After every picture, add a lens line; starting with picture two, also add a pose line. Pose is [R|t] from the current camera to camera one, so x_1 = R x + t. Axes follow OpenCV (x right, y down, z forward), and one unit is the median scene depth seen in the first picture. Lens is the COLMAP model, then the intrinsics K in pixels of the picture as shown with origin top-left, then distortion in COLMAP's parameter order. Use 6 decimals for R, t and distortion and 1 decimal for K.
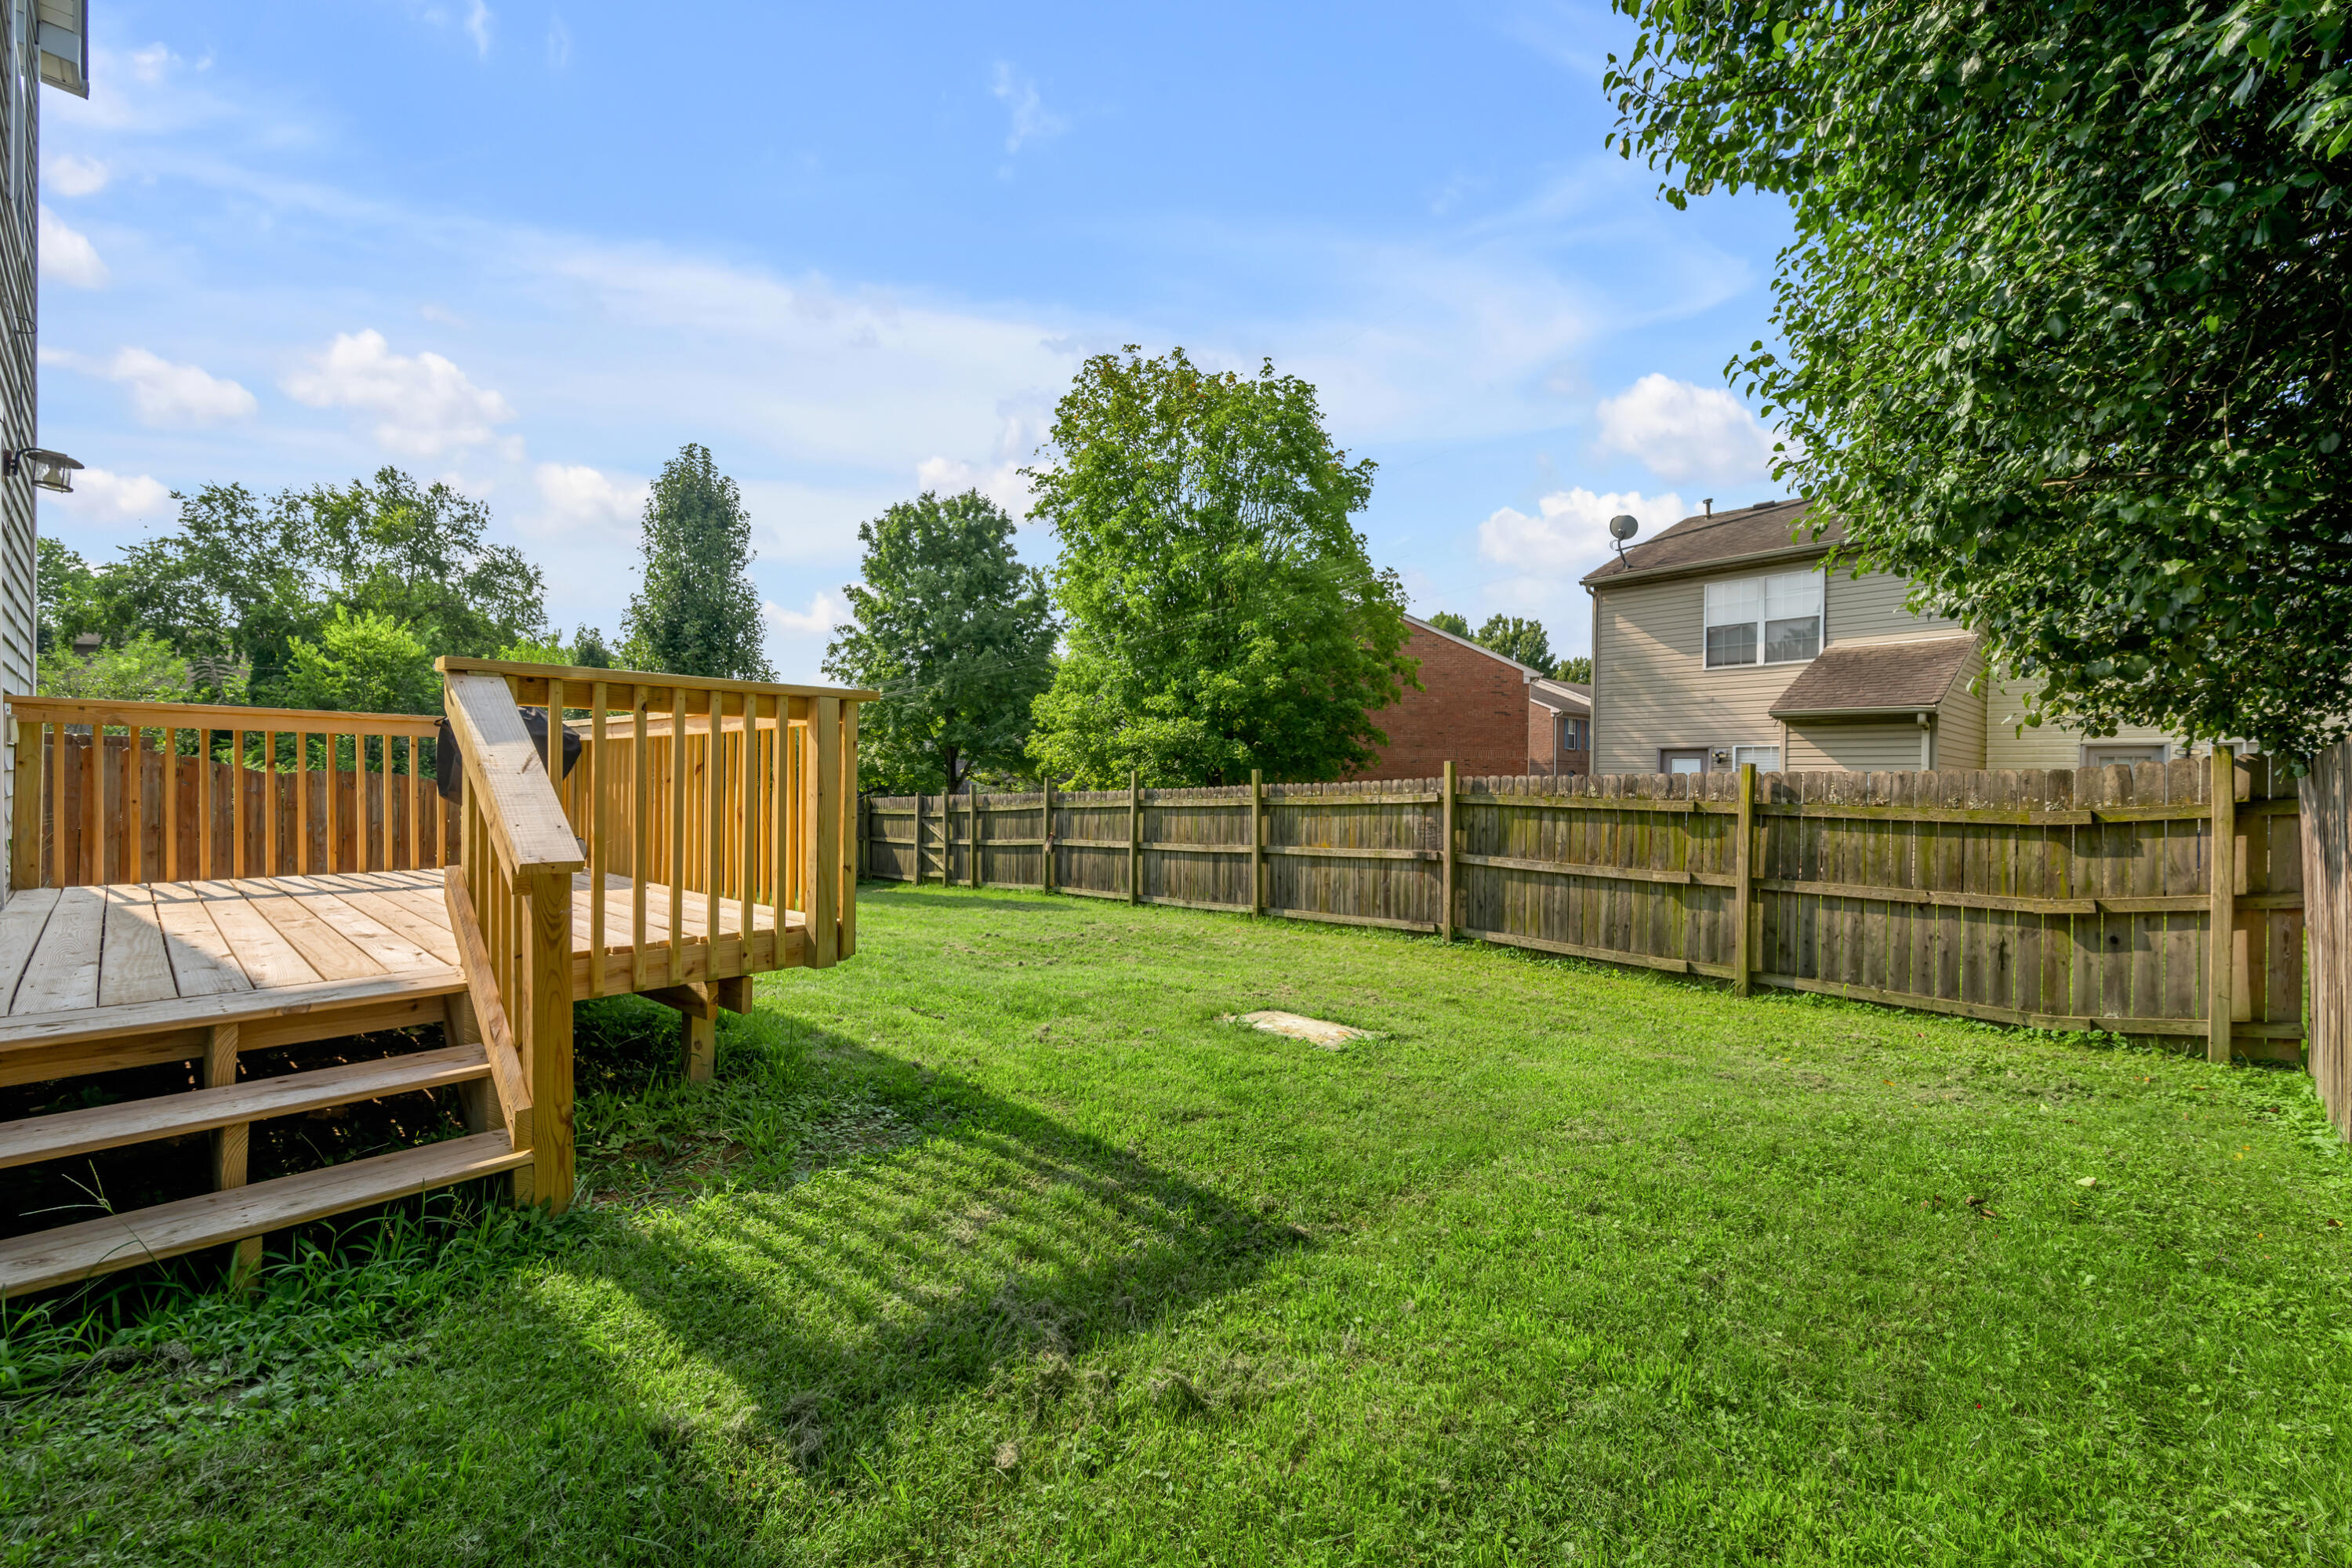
lens RADIAL K [[939.1, 0, 1189.6], [0, 939.1, 786.4], [0, 0, 1]] dist [-0.003216, -0.000830]
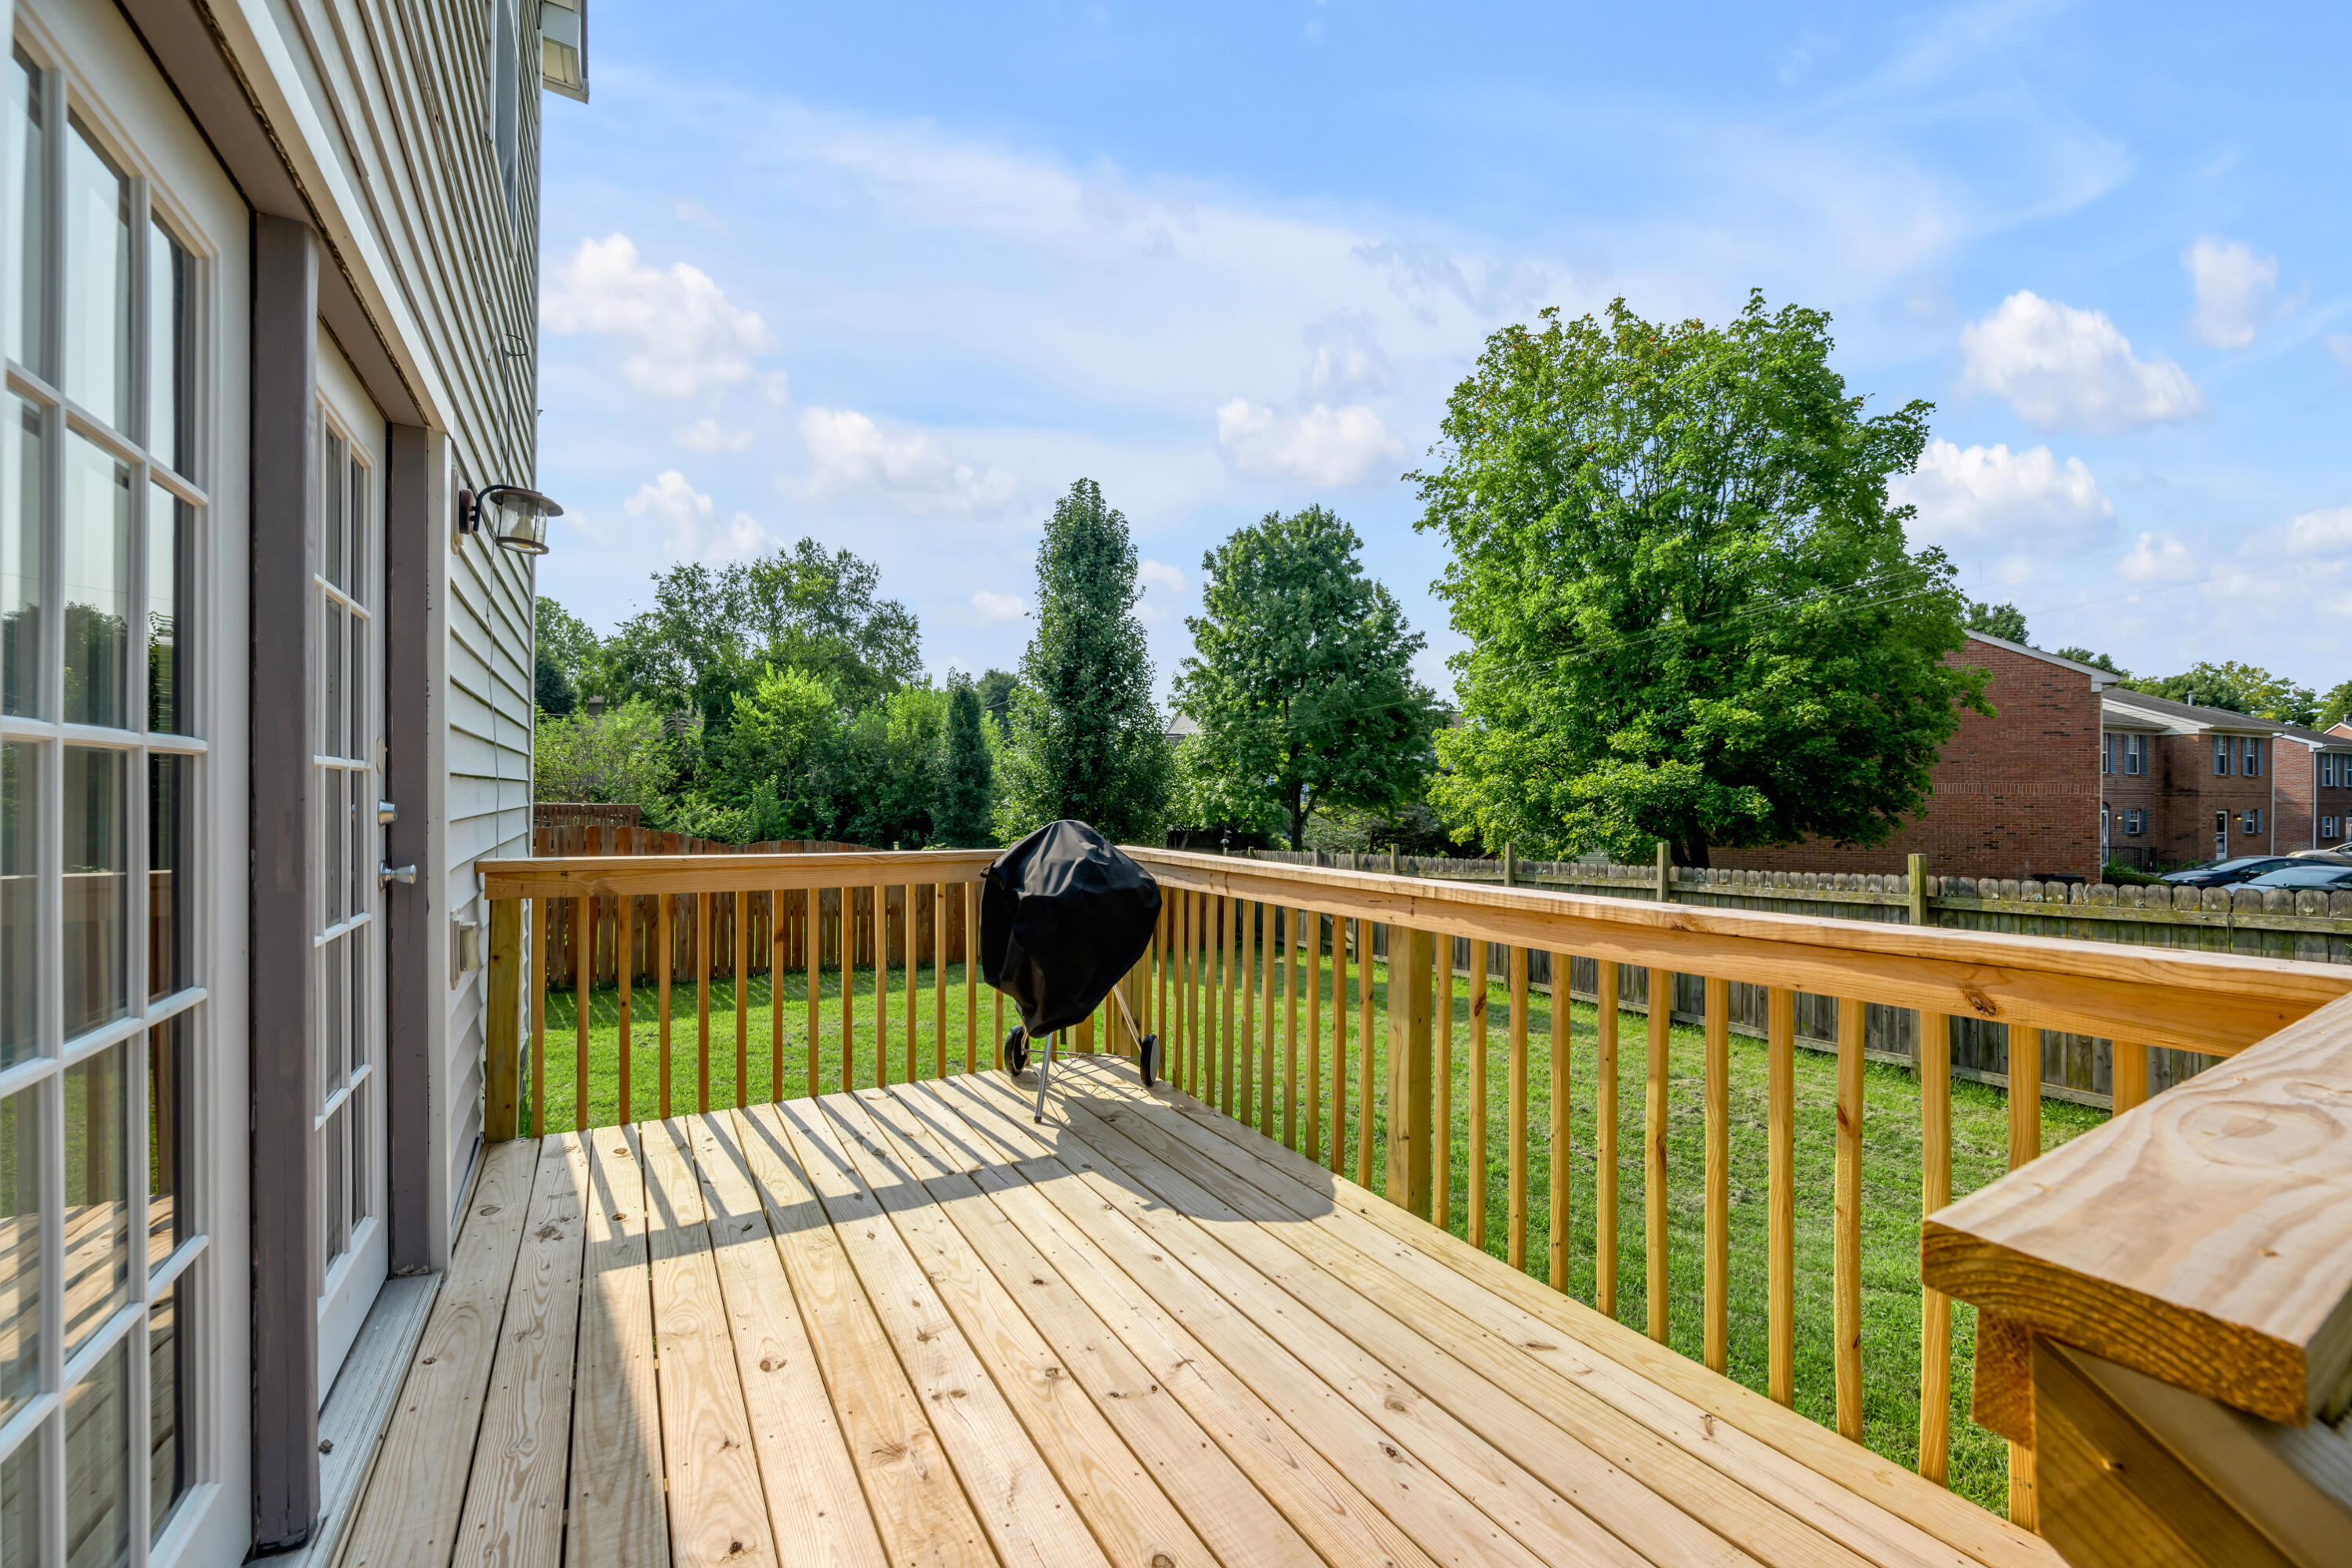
lens RADIAL K [[939.1, 0, 1163.4], [0, 939.1, 787.6], [0, 0, 1]] dist [-0.003216, -0.000830]
pose [[0.947172, -0.006112, -0.320667, -0.112312], [0.000344, 0.999837, -0.018041, -0.027195], [0.320725, 0.016978, 0.947020, 0.099680]]
